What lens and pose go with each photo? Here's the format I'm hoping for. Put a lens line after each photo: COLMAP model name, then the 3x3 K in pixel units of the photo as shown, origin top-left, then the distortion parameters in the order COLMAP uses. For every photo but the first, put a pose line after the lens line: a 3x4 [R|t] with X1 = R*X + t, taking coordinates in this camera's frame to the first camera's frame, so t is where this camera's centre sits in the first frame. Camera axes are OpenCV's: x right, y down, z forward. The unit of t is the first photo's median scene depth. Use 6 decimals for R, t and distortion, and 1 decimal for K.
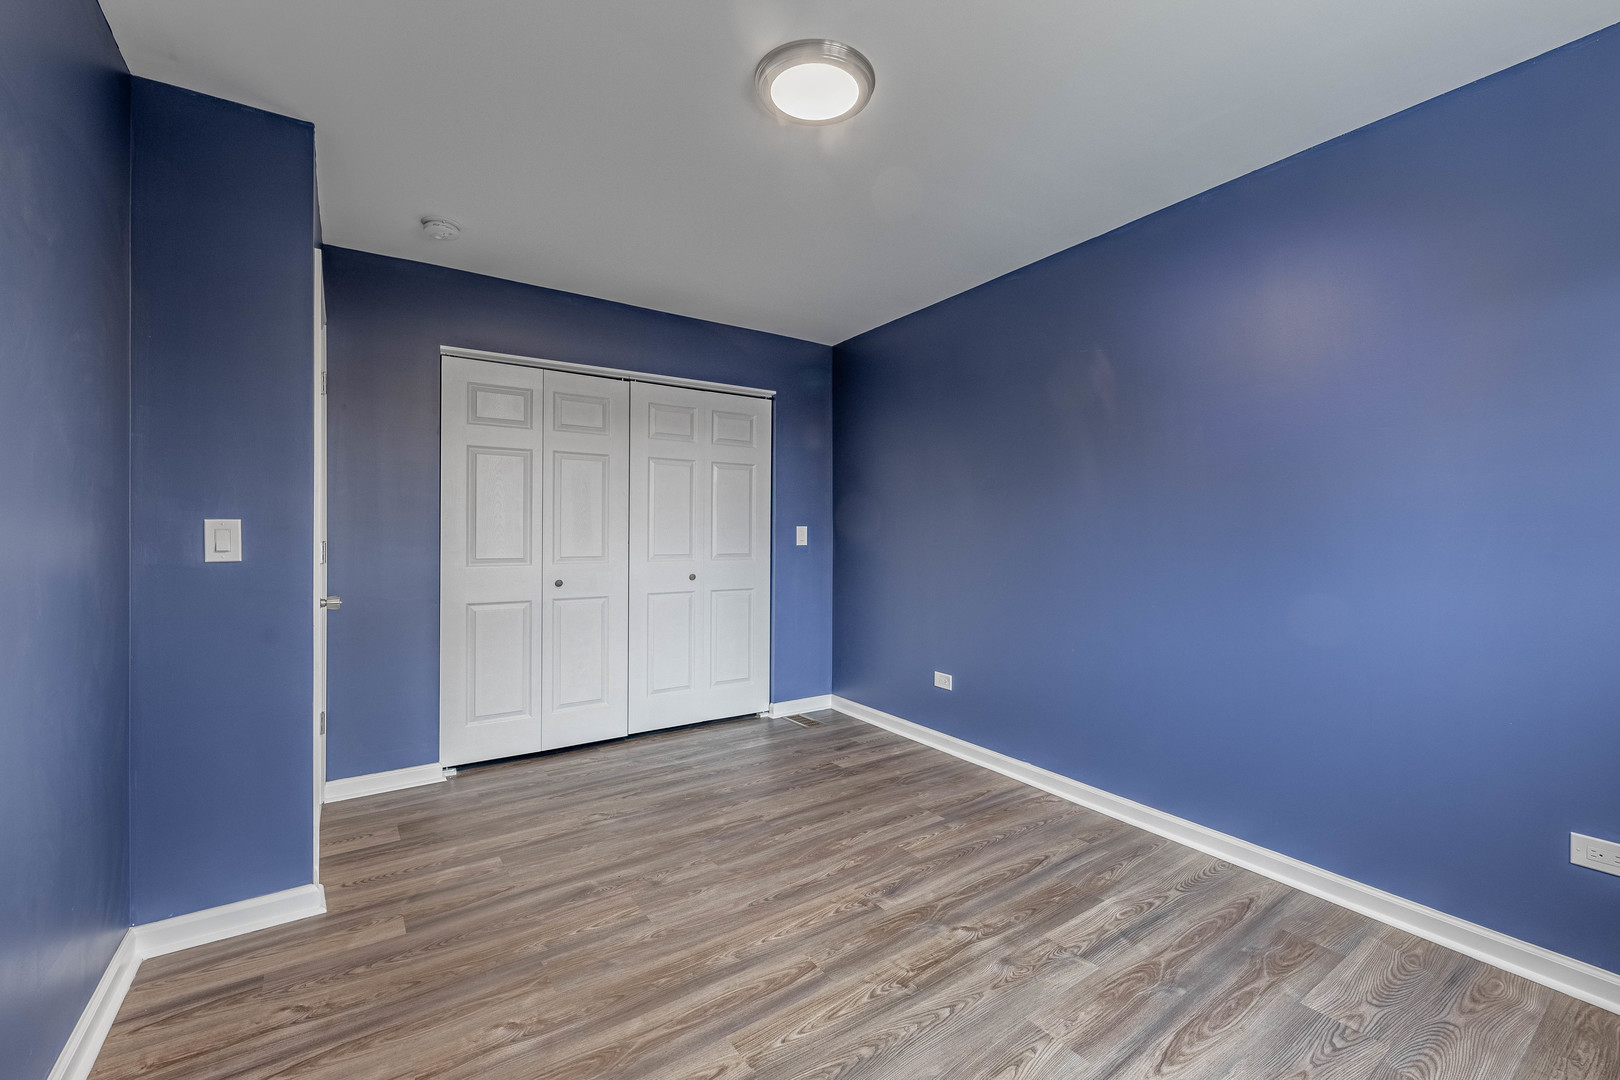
lens RADIAL K [[670.0, 0, 774.6], [0, 670.0, 533.1], [0, 0, 1]] dist [-0.001213, -0.000447]
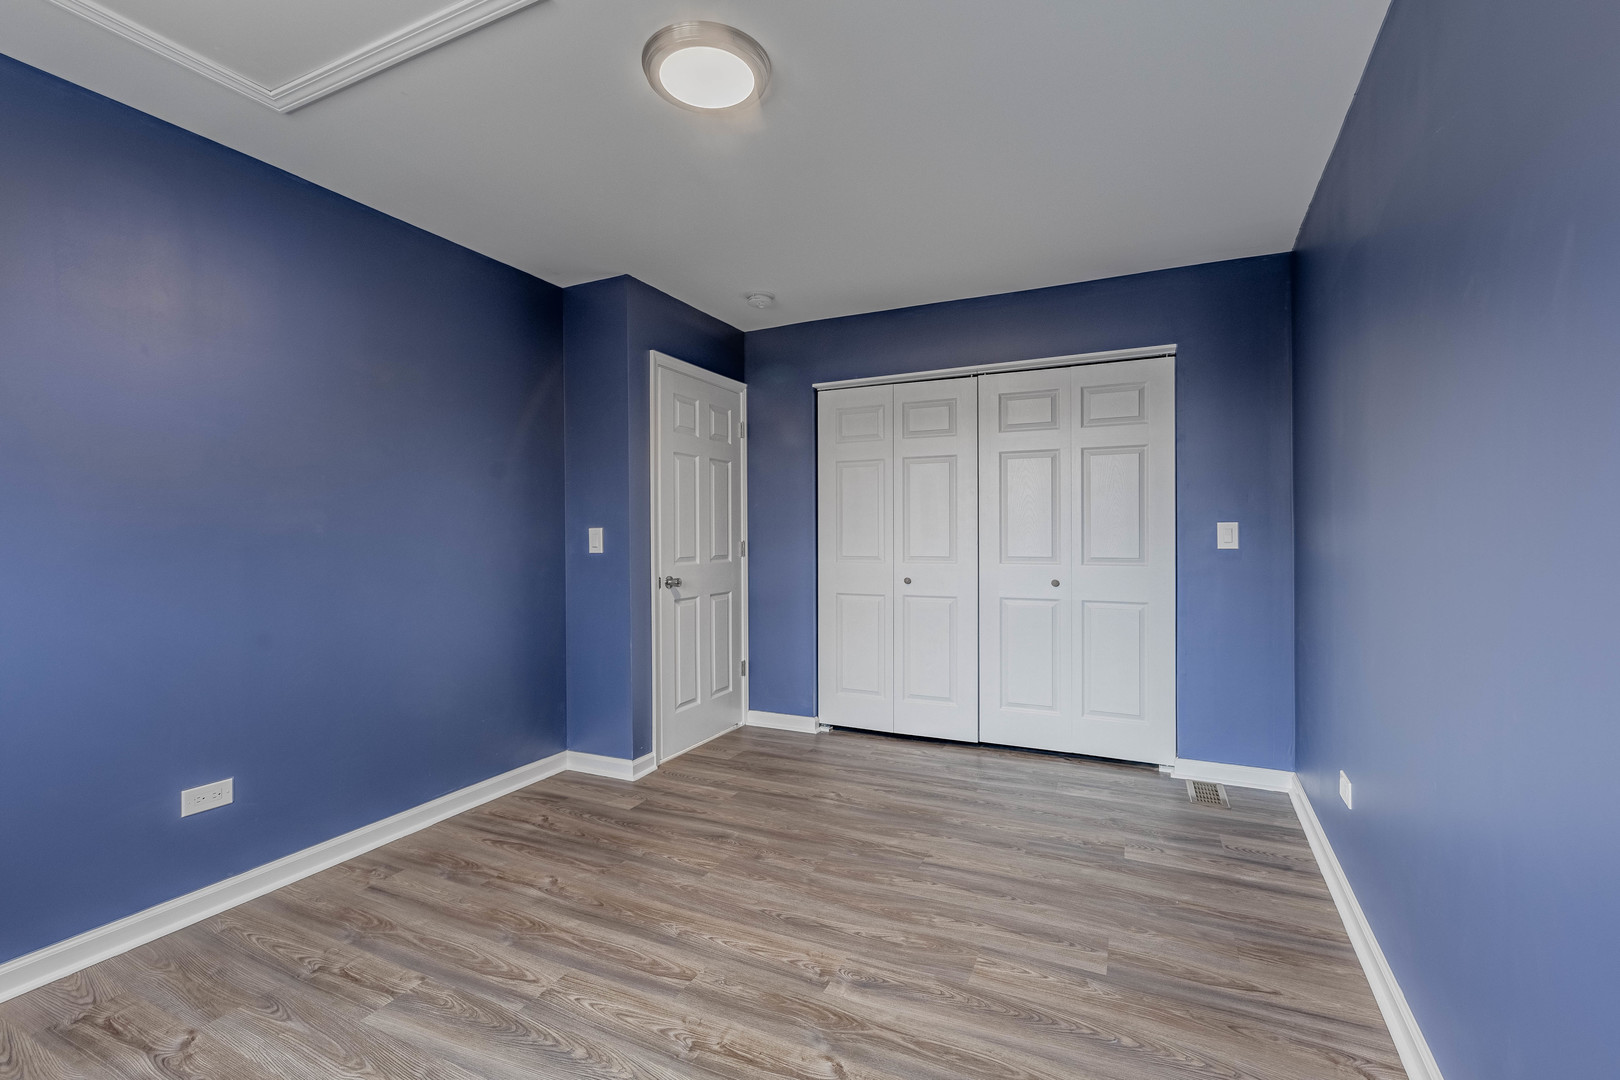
lens RADIAL K [[646.3, 0, 816.5], [0, 646.3, 534.4], [0, 0, 1]] dist [0.000451, 0.000040]
pose [[0.540464, -0.001955, -0.841365, 0.718734], [0.006261, 0.999979, 0.001699, -0.003373], [0.841344, -0.006186, 0.540465, 0.487027]]
